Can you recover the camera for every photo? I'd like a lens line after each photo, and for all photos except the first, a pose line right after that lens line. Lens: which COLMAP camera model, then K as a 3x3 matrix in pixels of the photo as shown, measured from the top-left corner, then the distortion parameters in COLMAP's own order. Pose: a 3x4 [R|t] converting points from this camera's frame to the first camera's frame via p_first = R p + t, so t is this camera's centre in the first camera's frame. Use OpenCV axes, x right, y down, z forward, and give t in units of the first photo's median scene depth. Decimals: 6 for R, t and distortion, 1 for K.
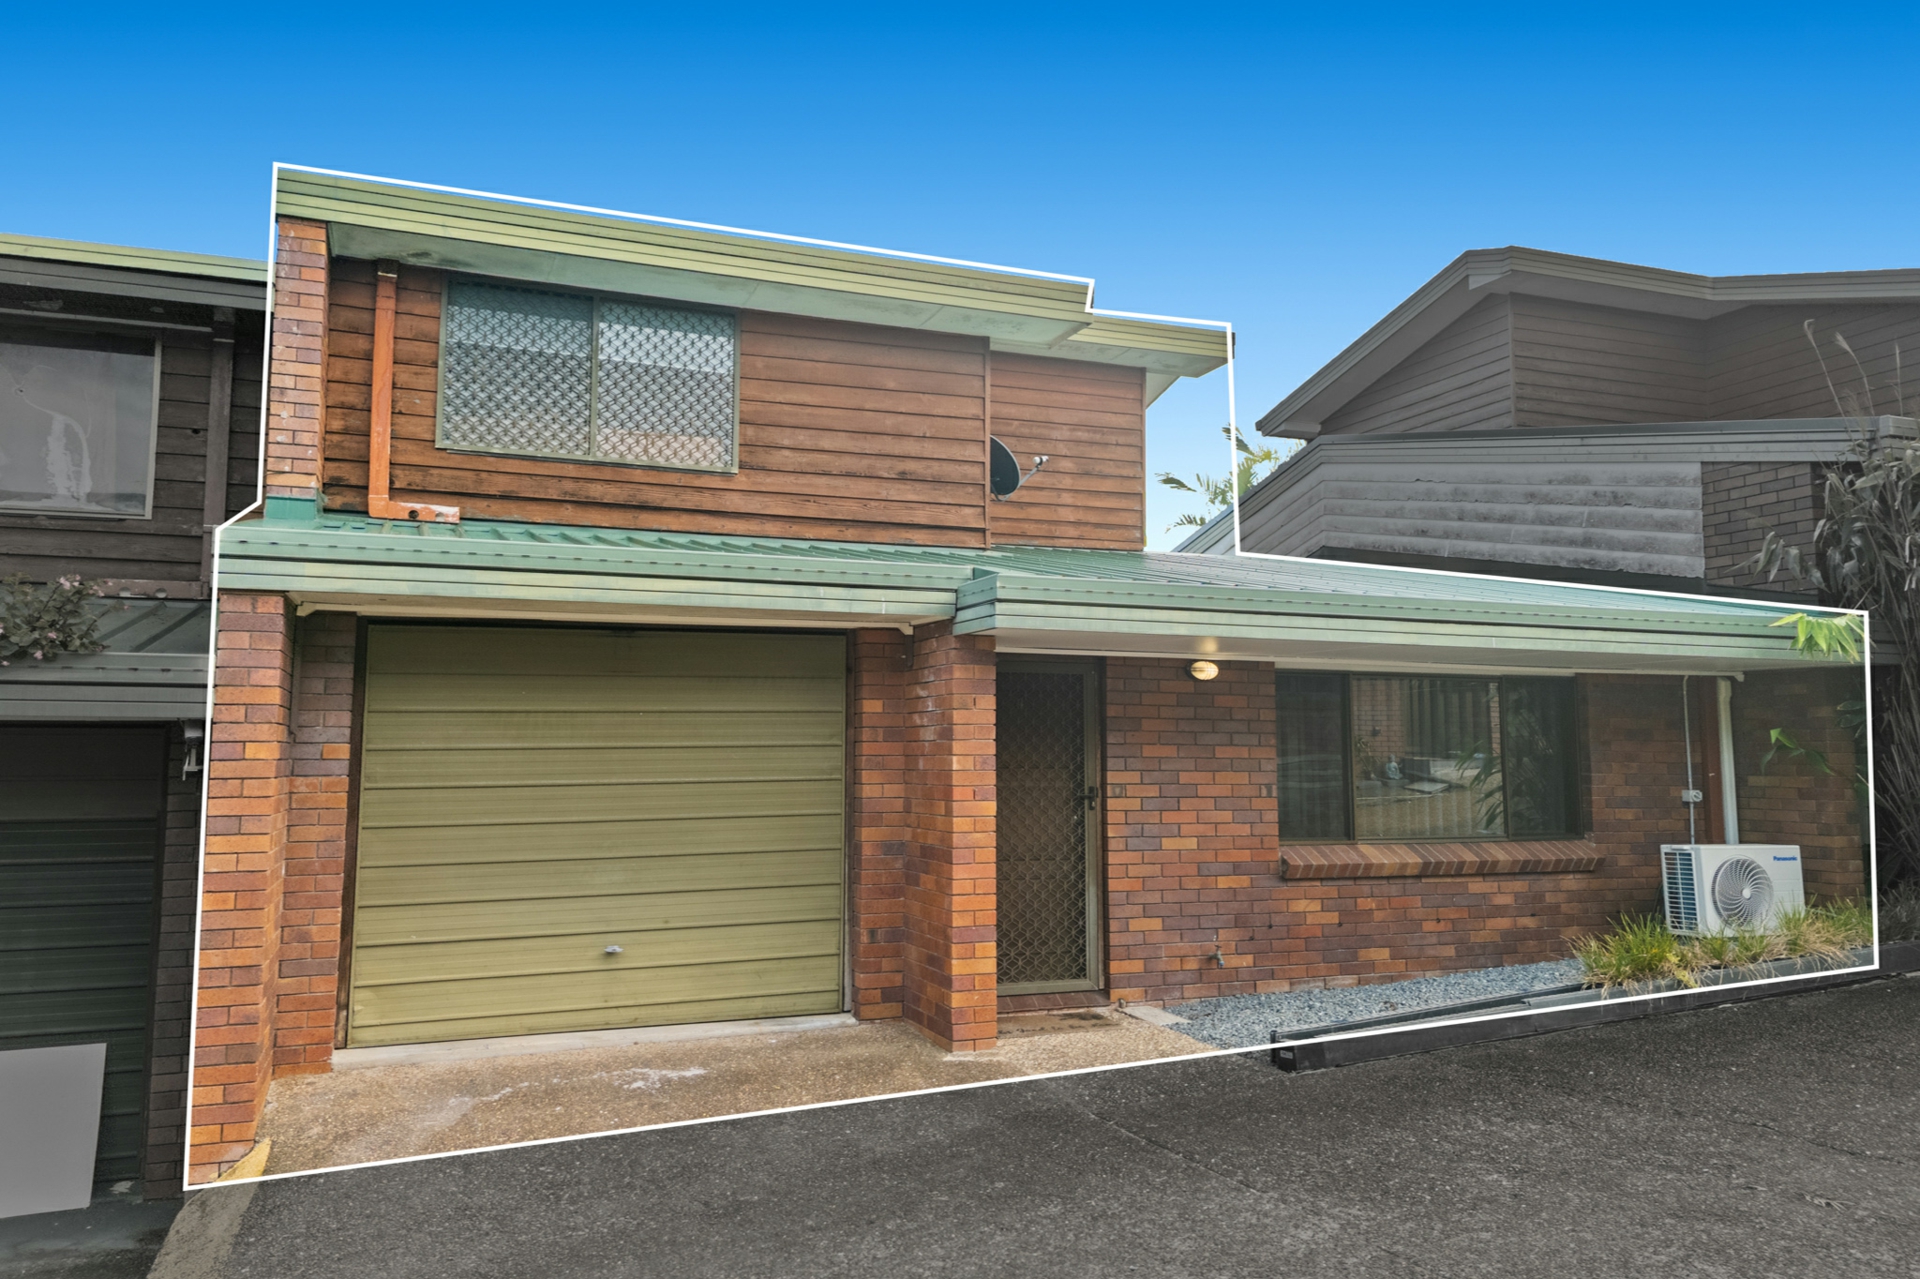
lens RADIAL K [[1310.6, 0, 927.6], [0, 1310.6, 581.1], [0, 0, 1]] dist [0.038825, -0.007903]
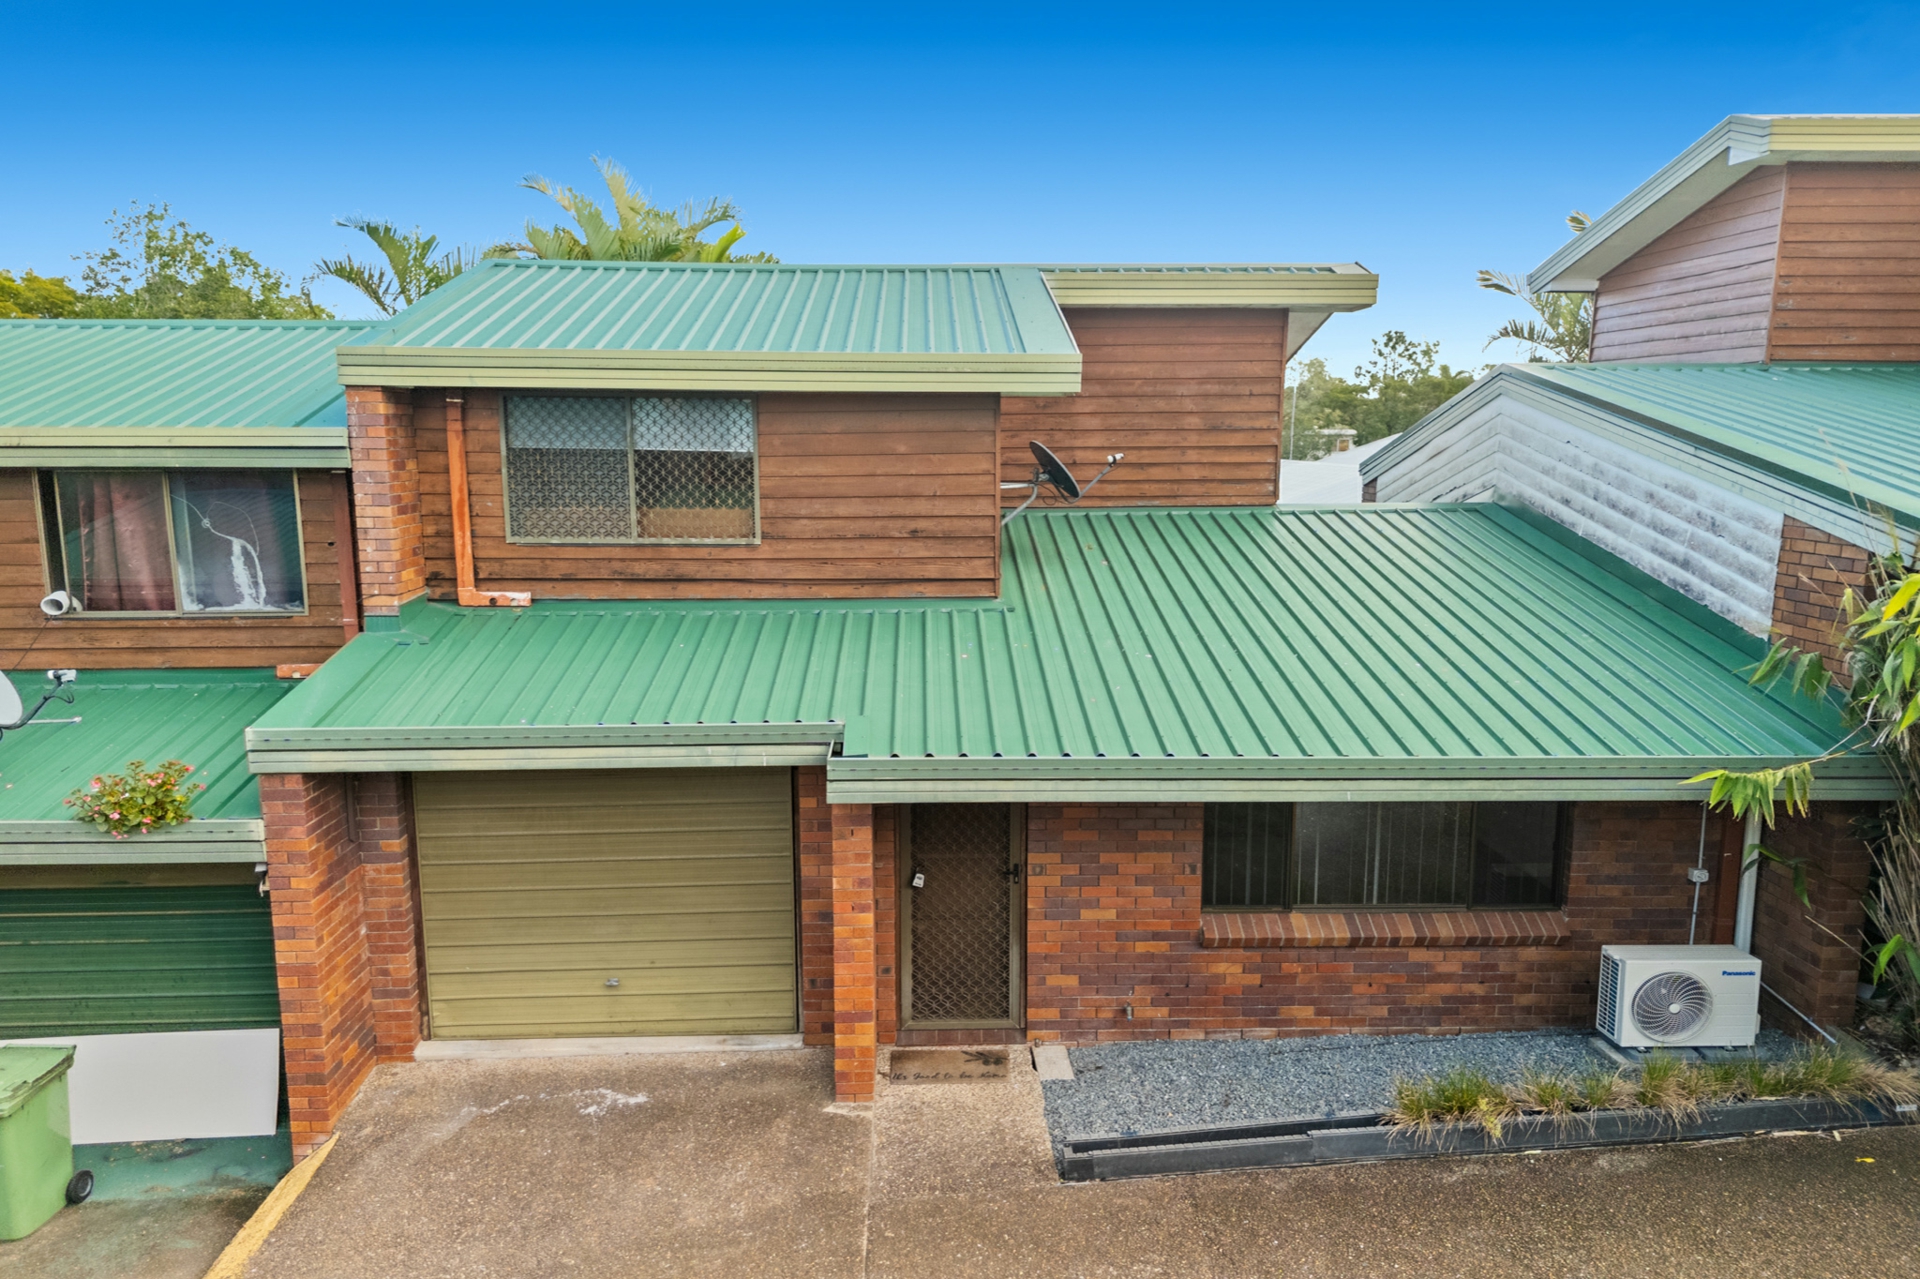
lens RADIAL K [[1310.6, 0, 957.4], [0, 1310.6, 629.9], [0, 0, 1]] dist [0.038825, -0.007903]
pose [[0.951913, 0.039003, -0.303874, 0.392210], [0.040975, 0.966744, 0.252442, -0.311554], [0.303615, -0.252754, 0.918658, -0.008797]]
